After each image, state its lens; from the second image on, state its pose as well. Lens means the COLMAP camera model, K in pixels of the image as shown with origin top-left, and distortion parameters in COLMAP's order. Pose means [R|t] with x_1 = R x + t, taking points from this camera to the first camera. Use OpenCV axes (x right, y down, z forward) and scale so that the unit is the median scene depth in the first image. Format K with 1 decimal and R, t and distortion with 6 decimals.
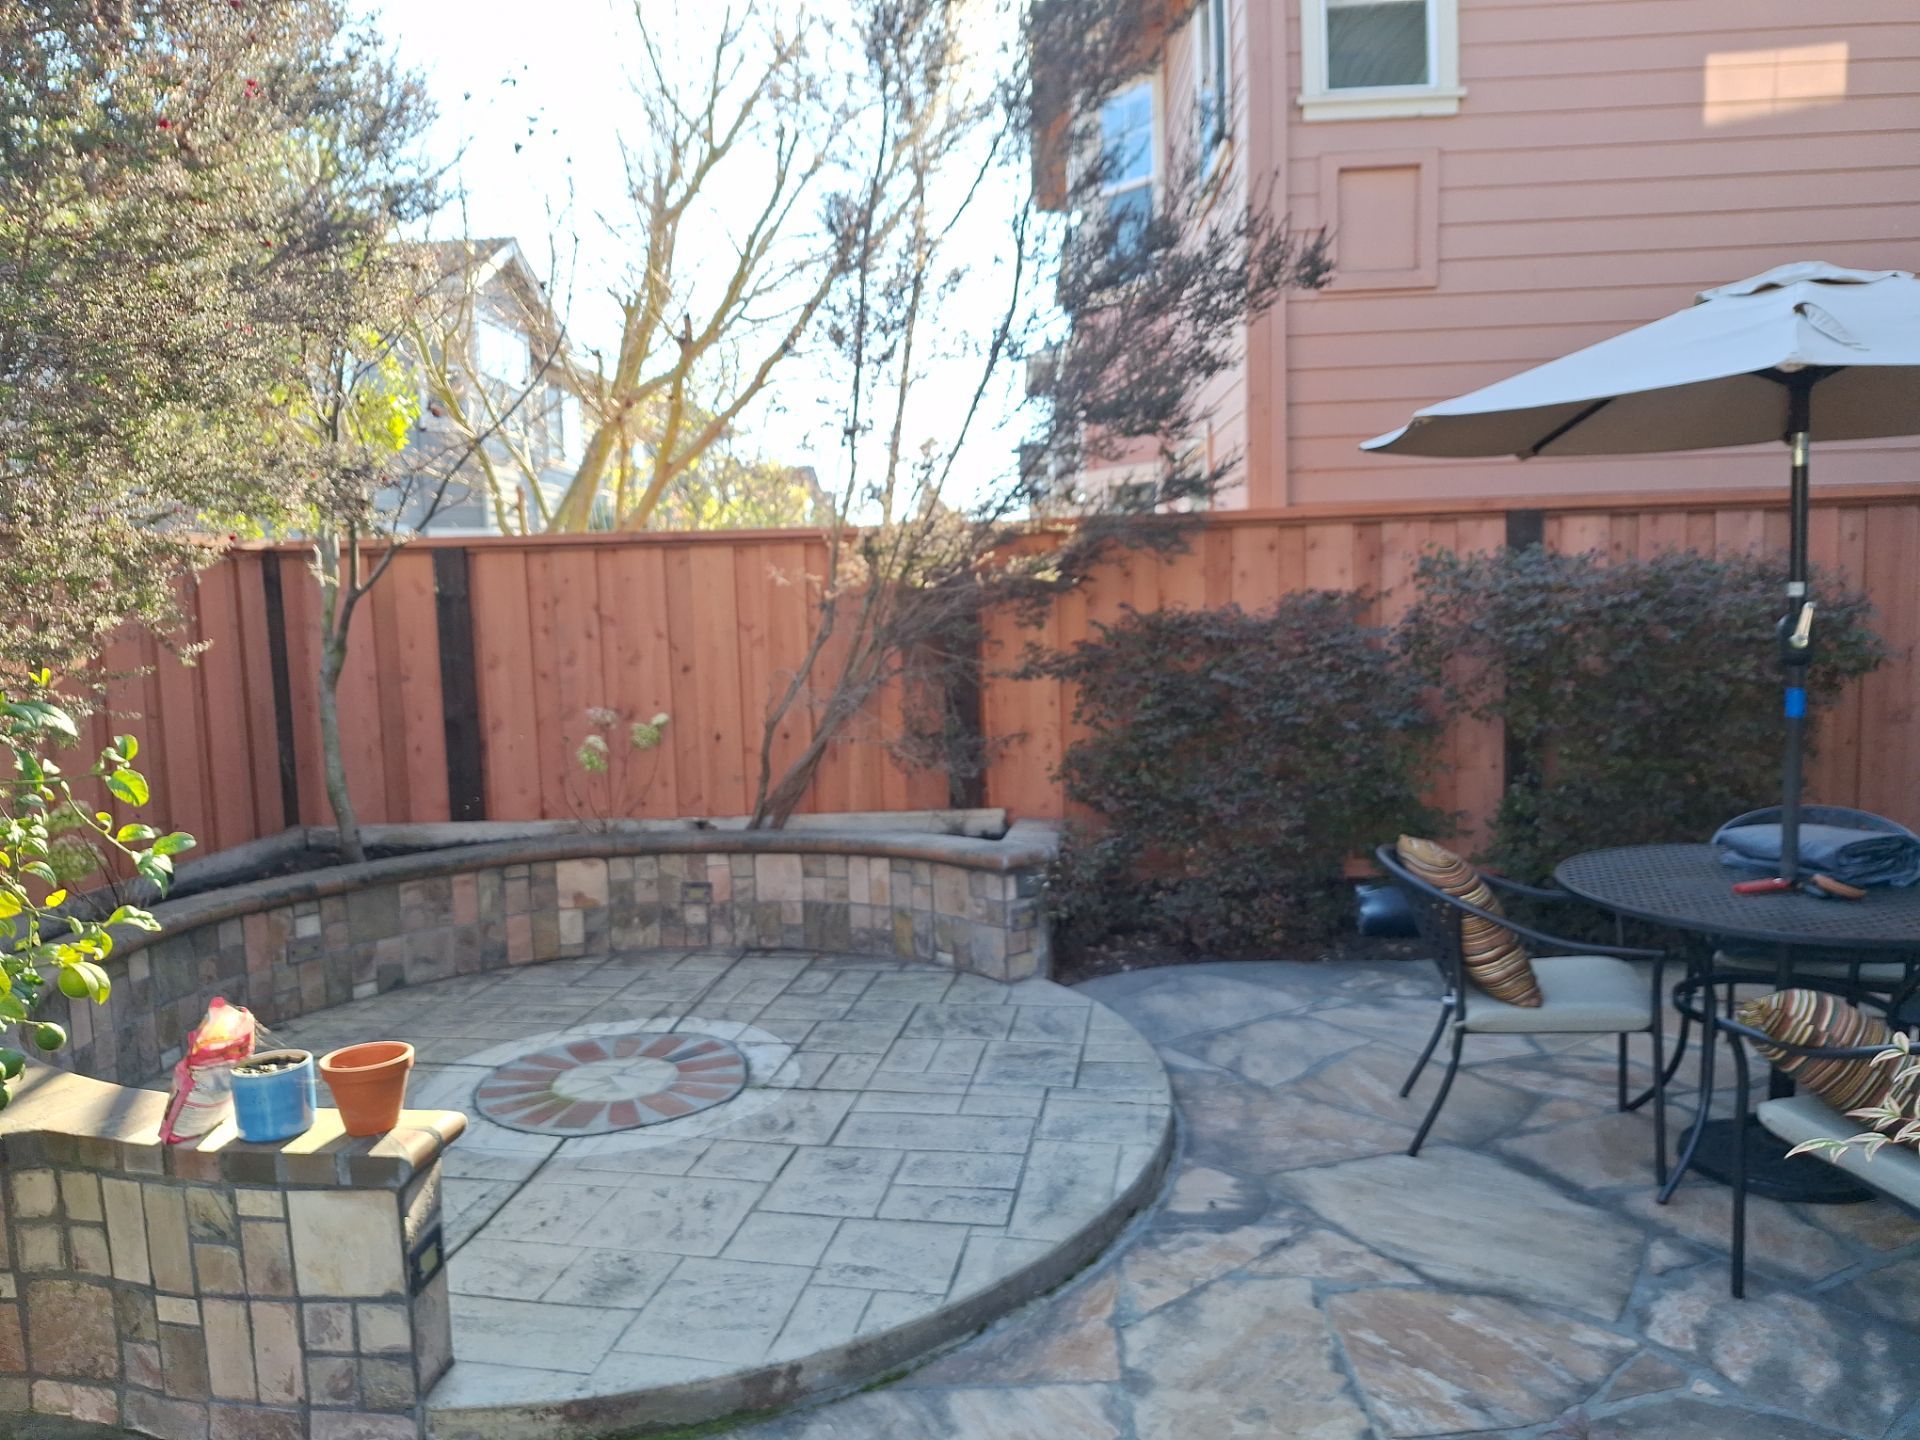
lens RADIAL K [[1334.5, 0, 956.1], [0, 1334.5, 723.6], [0, 0, 1]] dist [0.045769, -0.046815]
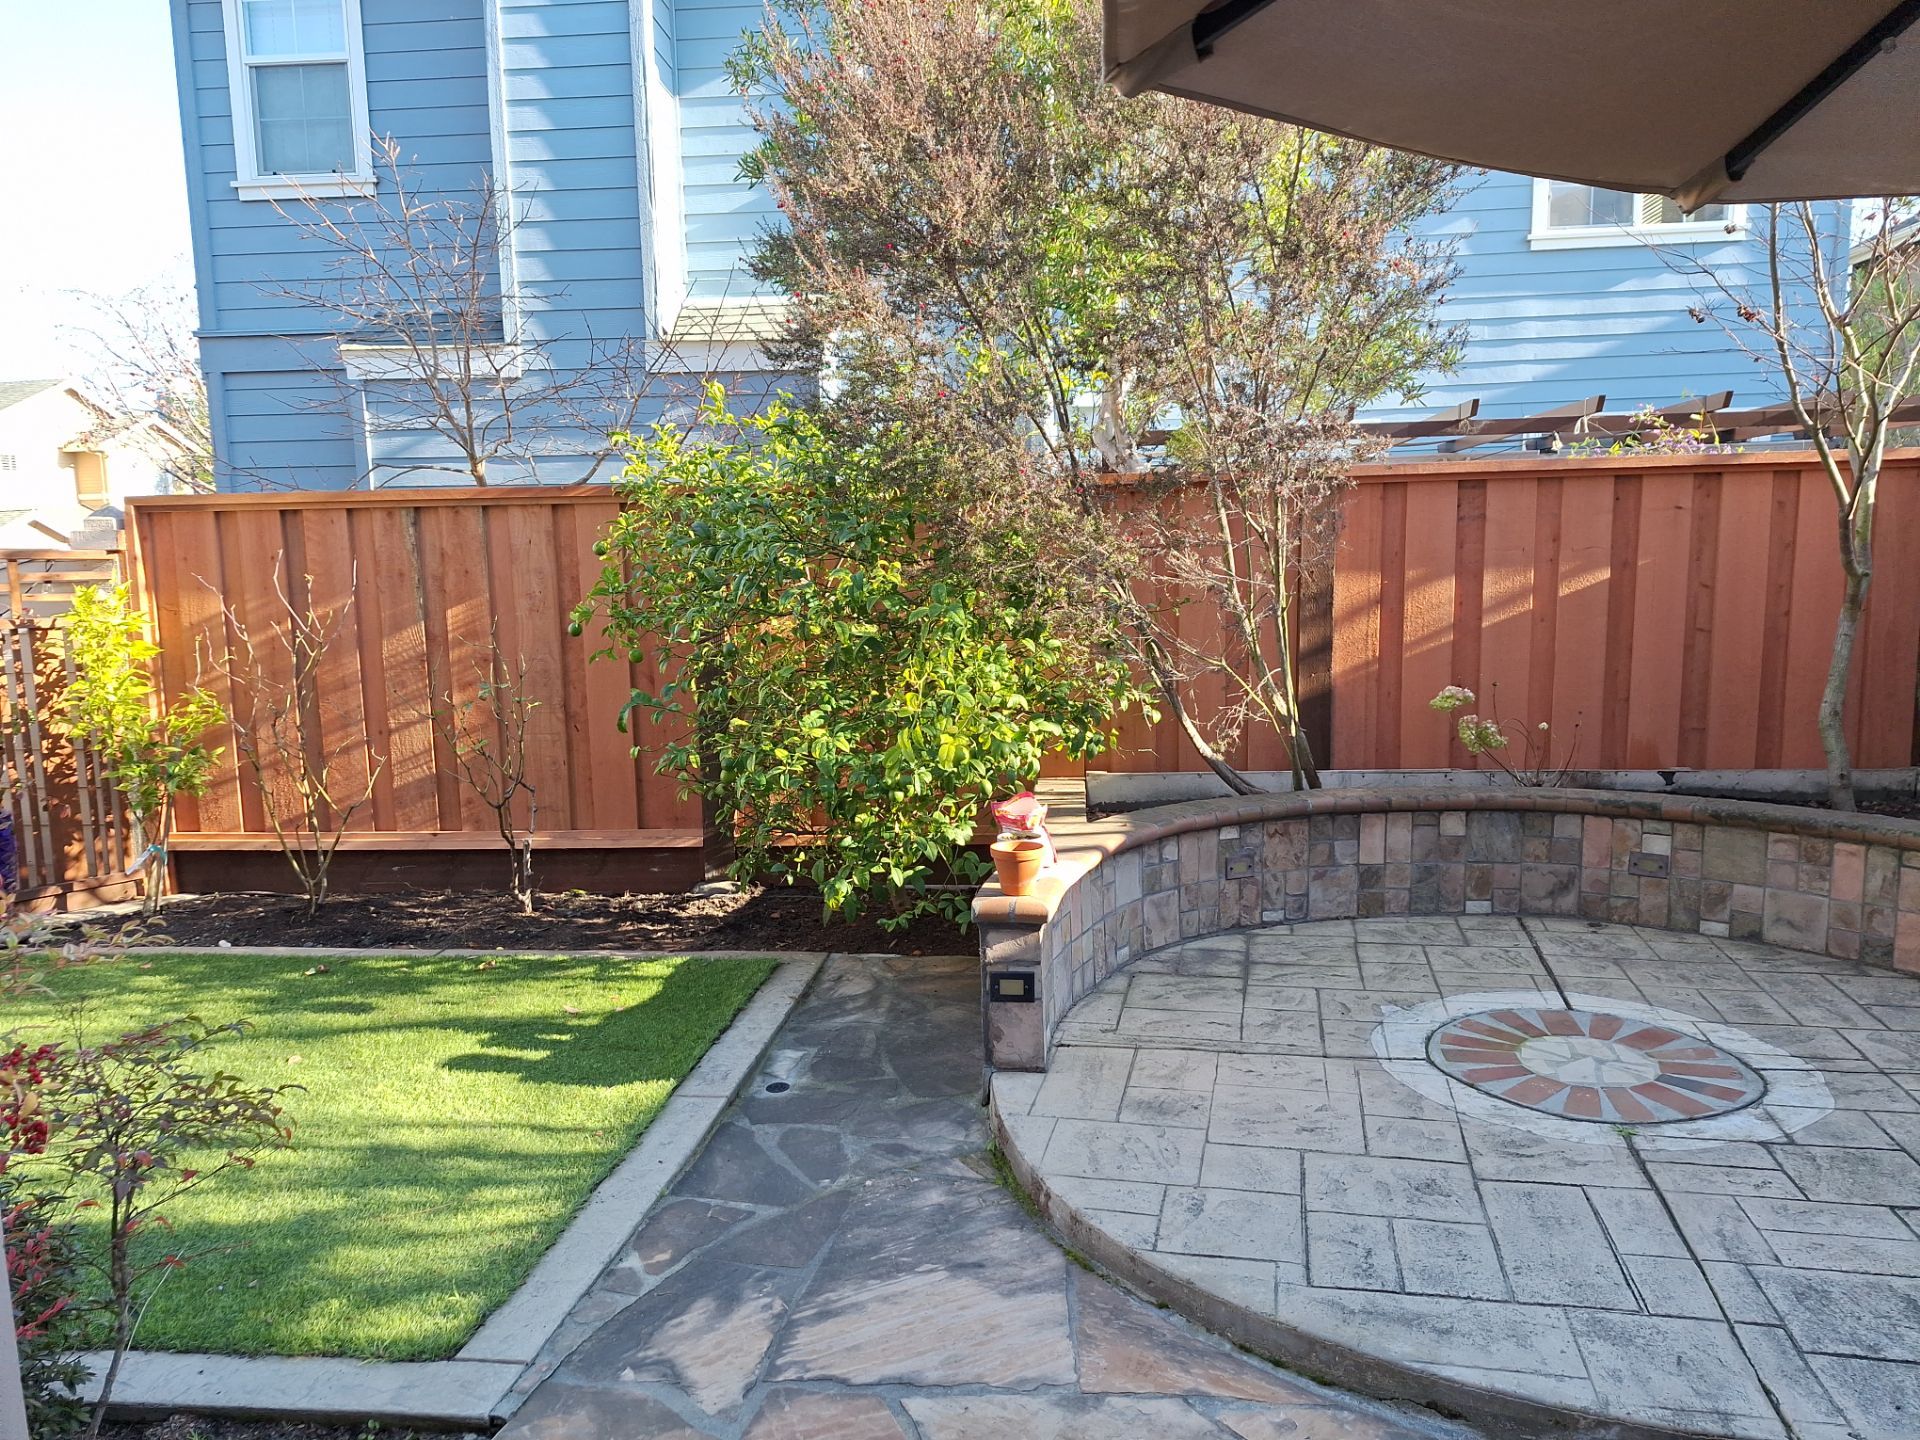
lens RADIAL K [[1334.5, 0, 956.6], [0, 1334.5, 721.6], [0, 0, 1]] dist [0.045769, -0.046815]
pose [[-0.028033, 0.159190, -0.986850, 0.647808], [-0.071466, 0.984392, 0.160823, -0.083445], [0.997049, 0.075035, -0.016219, 0.580718]]
